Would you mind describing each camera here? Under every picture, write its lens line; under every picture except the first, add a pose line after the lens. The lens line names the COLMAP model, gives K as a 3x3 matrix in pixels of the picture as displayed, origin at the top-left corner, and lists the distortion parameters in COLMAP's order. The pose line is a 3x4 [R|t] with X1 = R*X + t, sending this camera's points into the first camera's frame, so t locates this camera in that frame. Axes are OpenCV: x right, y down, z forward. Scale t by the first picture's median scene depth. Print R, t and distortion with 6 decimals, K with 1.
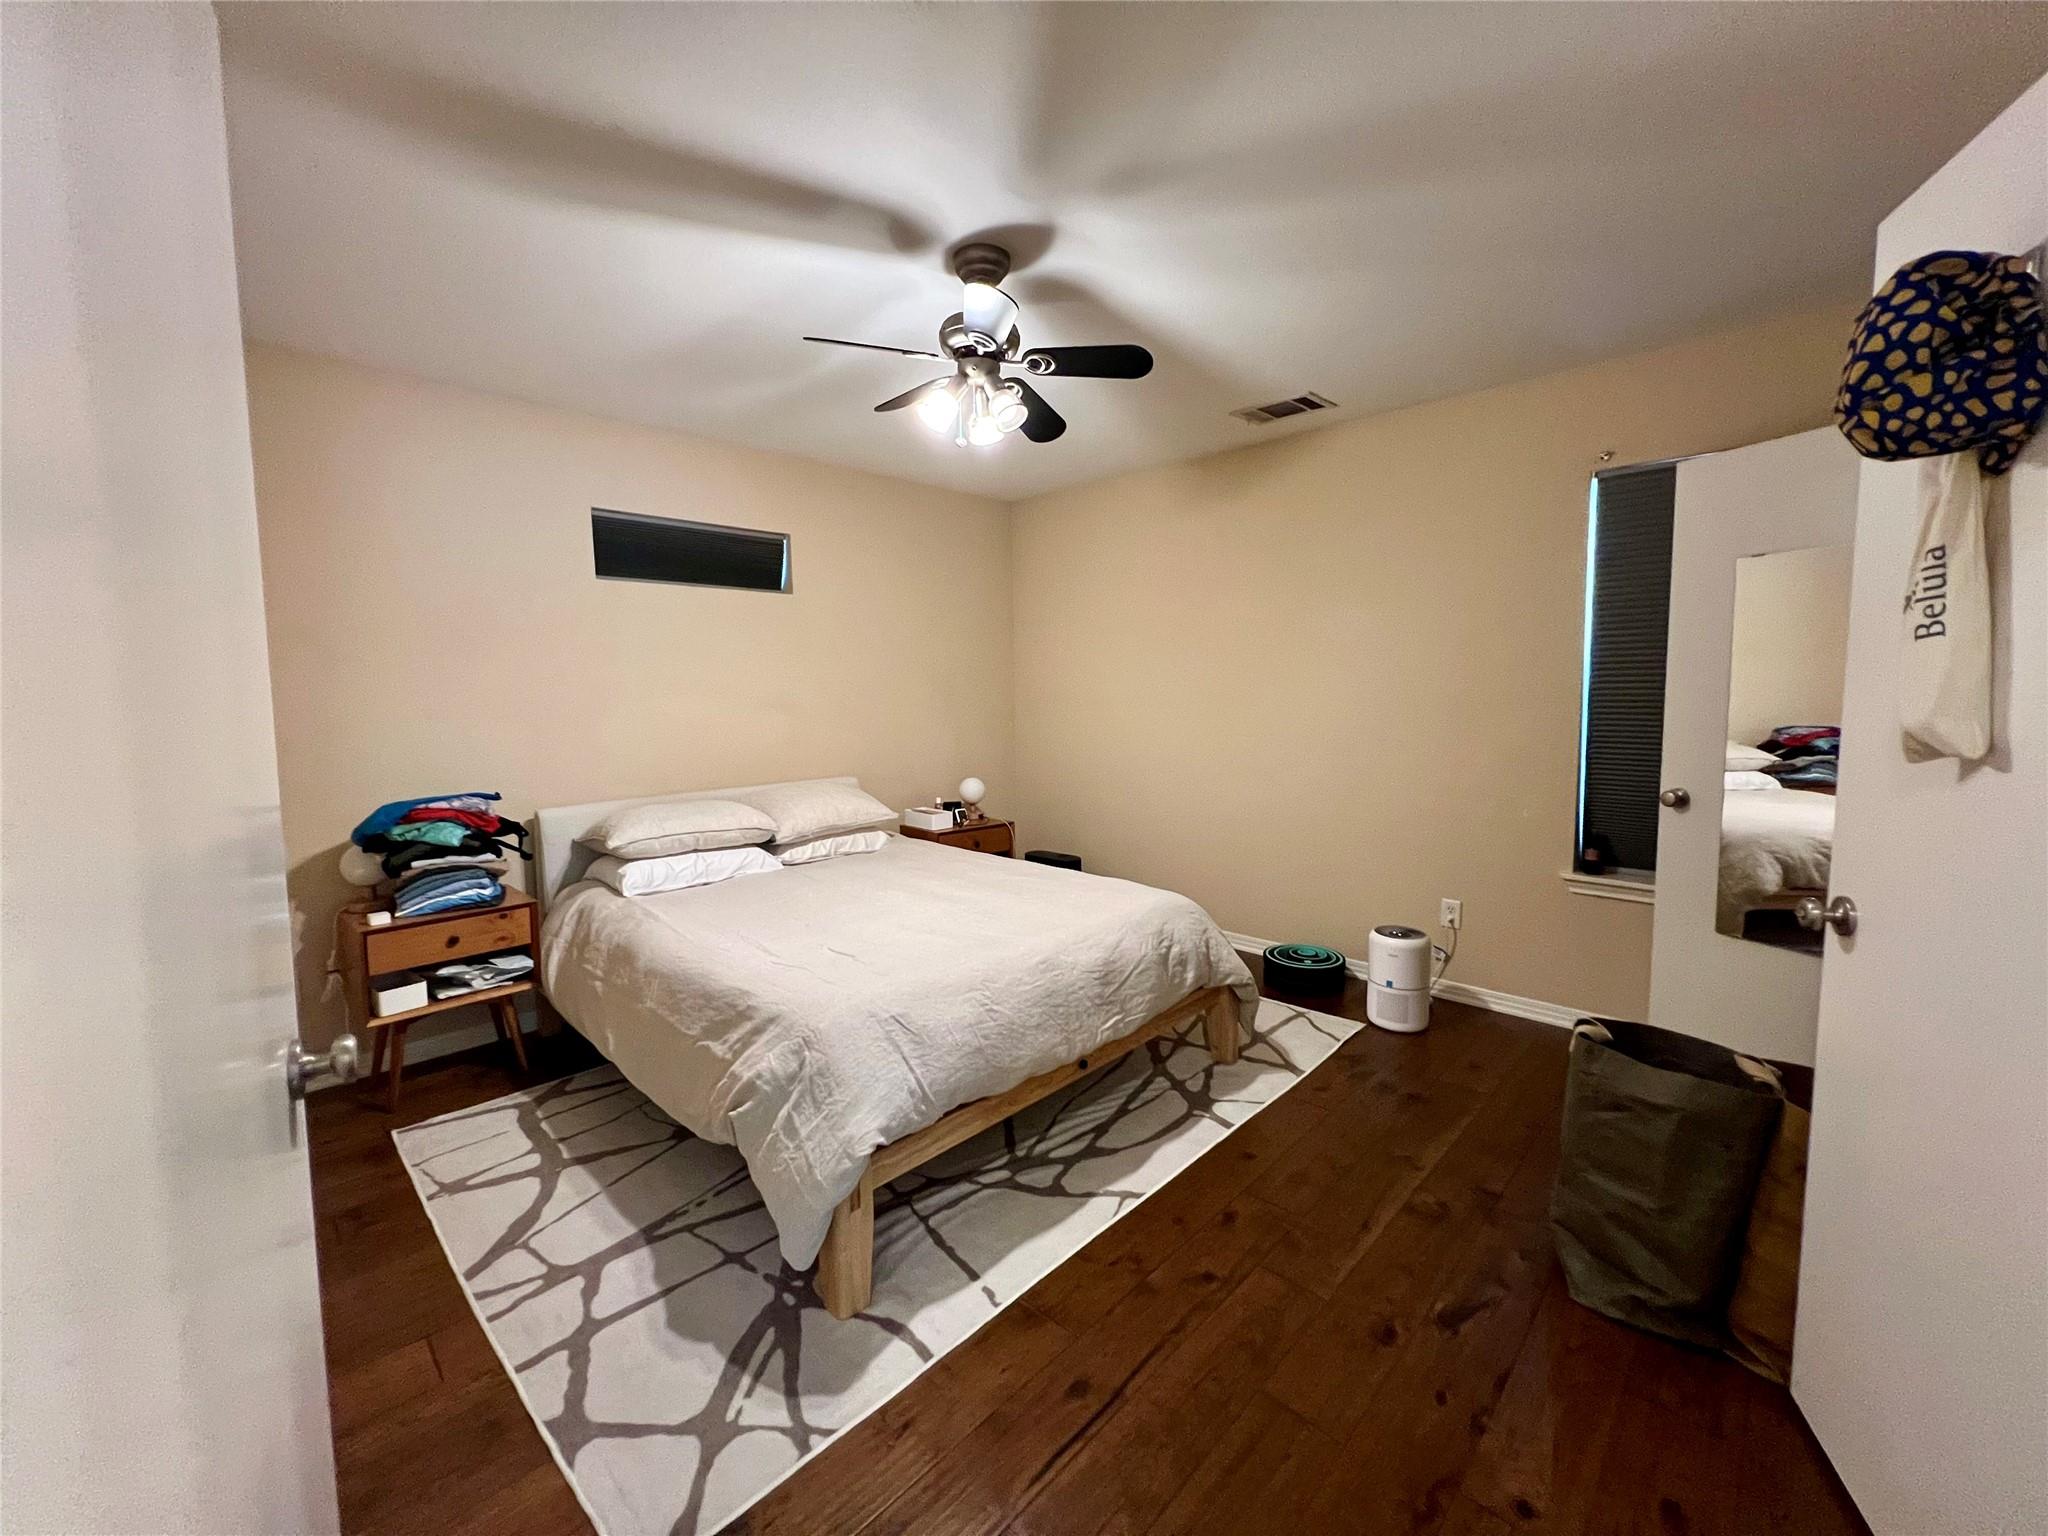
lens RADIAL K [[823.8, 0, 1023.0], [0, 823.8, 759.2], [0, 0, 1]] dist [-0.002969, 0.003510]
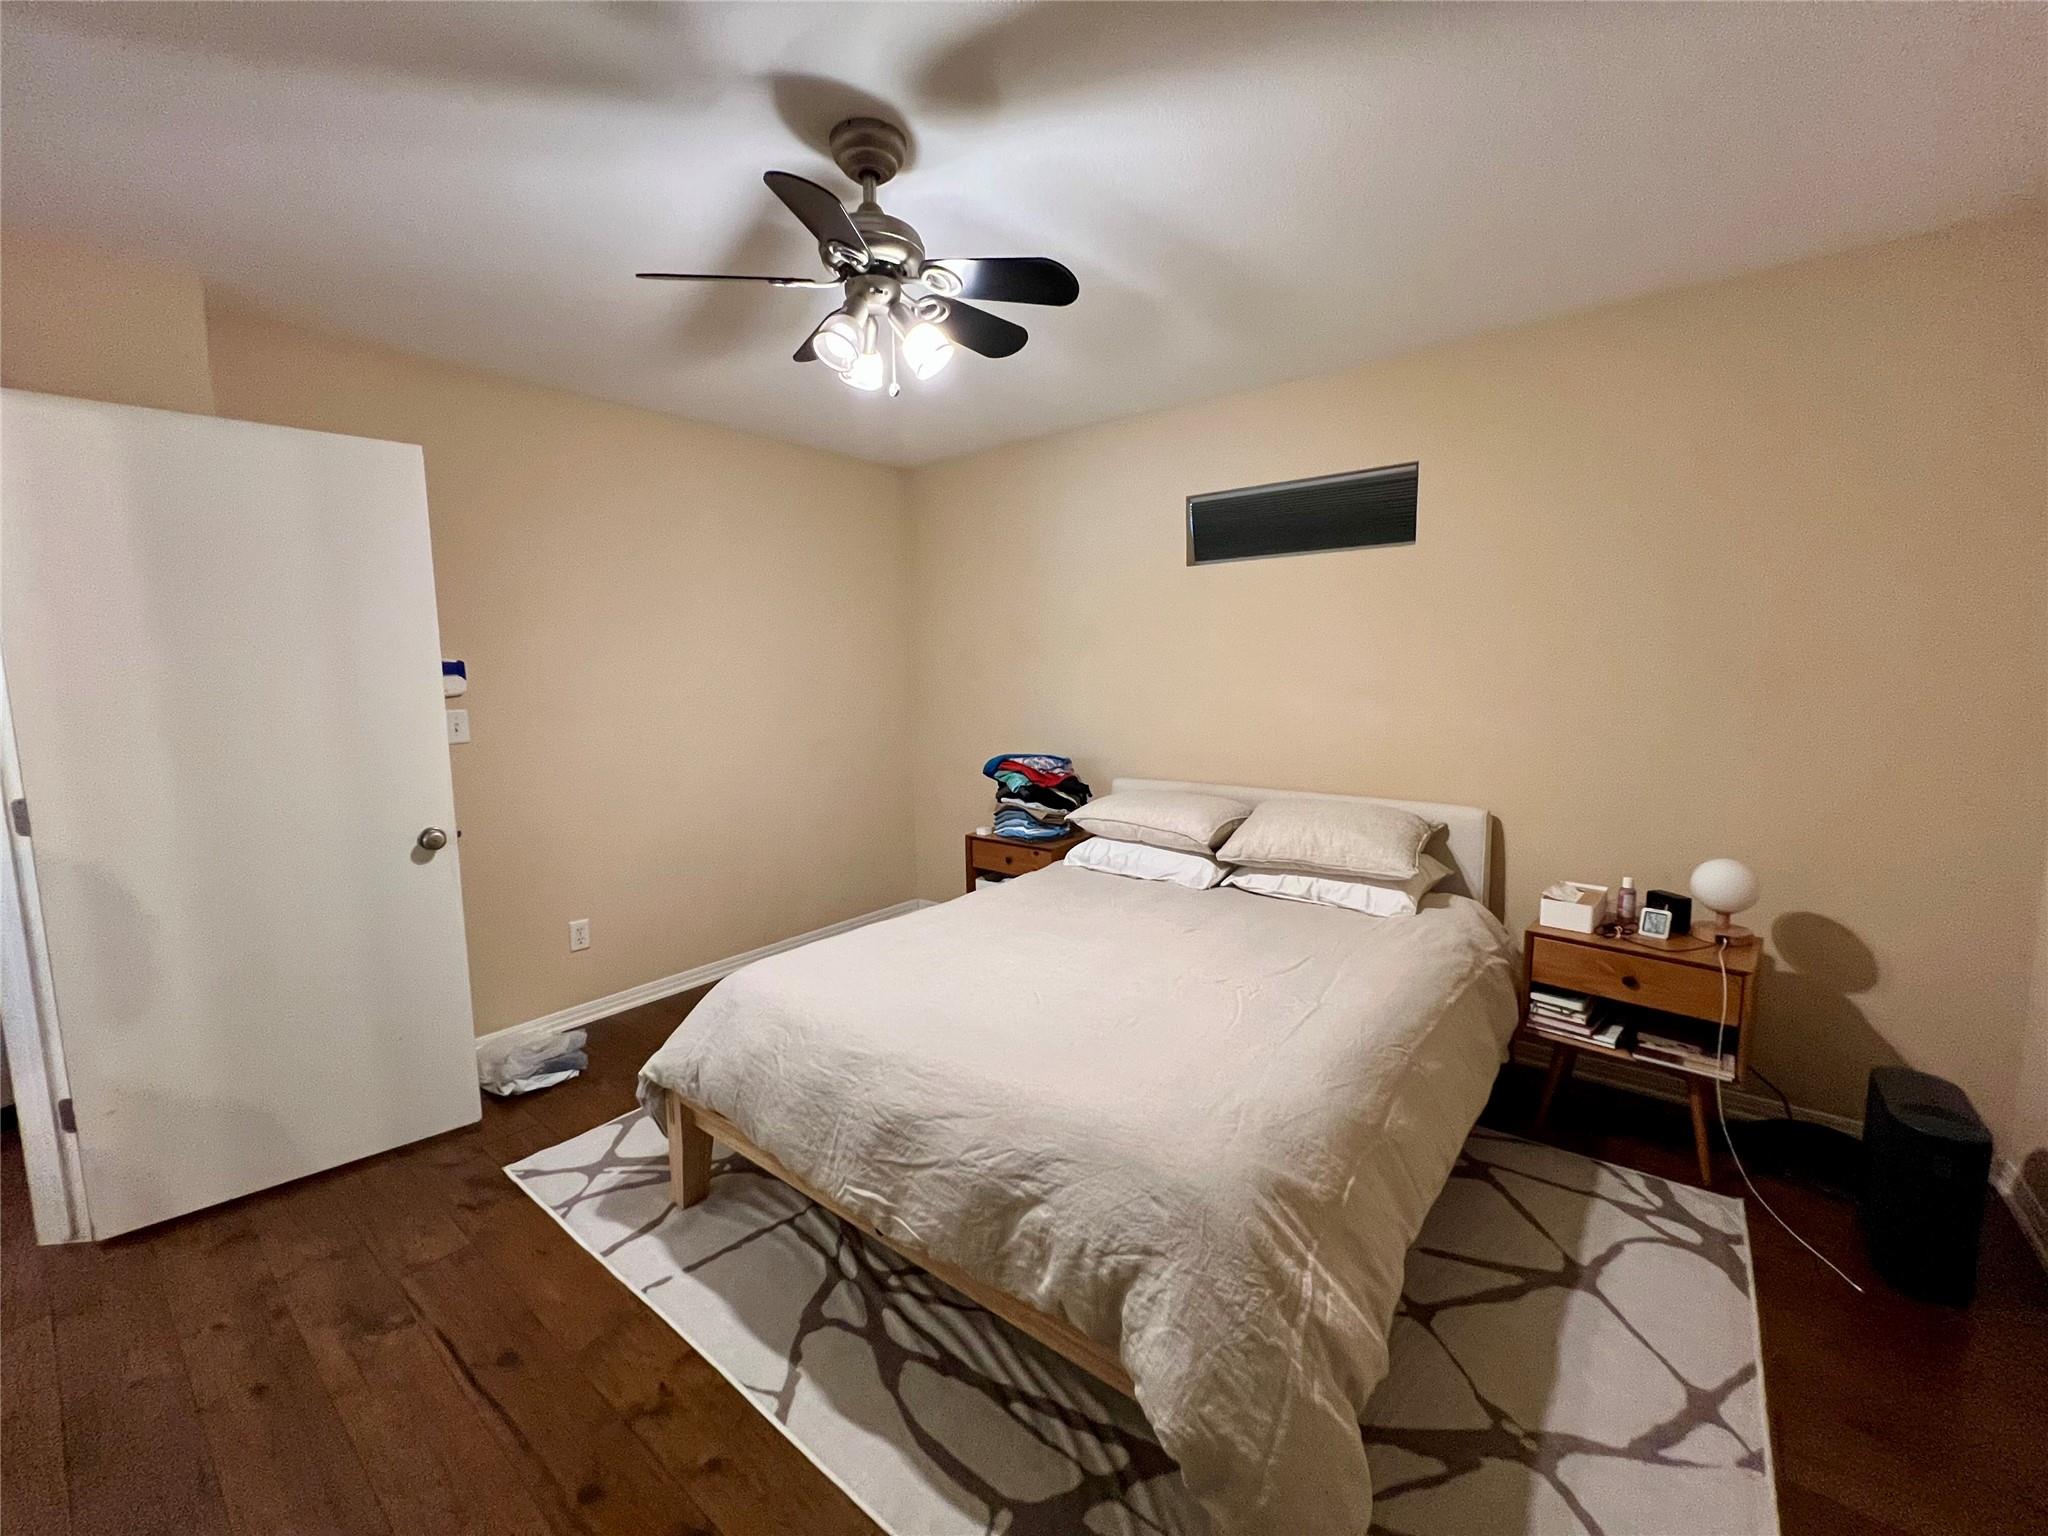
lens RADIAL K [[823.8, 0, 1023.0], [0, 823.8, 759.2], [0, 0, 1]] dist [-0.002969, 0.003510]
pose [[0.096460, 0.129356, -0.986895, 0.724515], [-0.073505, 0.989737, 0.122544, -0.129271], [0.992619, 0.060721, 0.104978, 0.997937]]
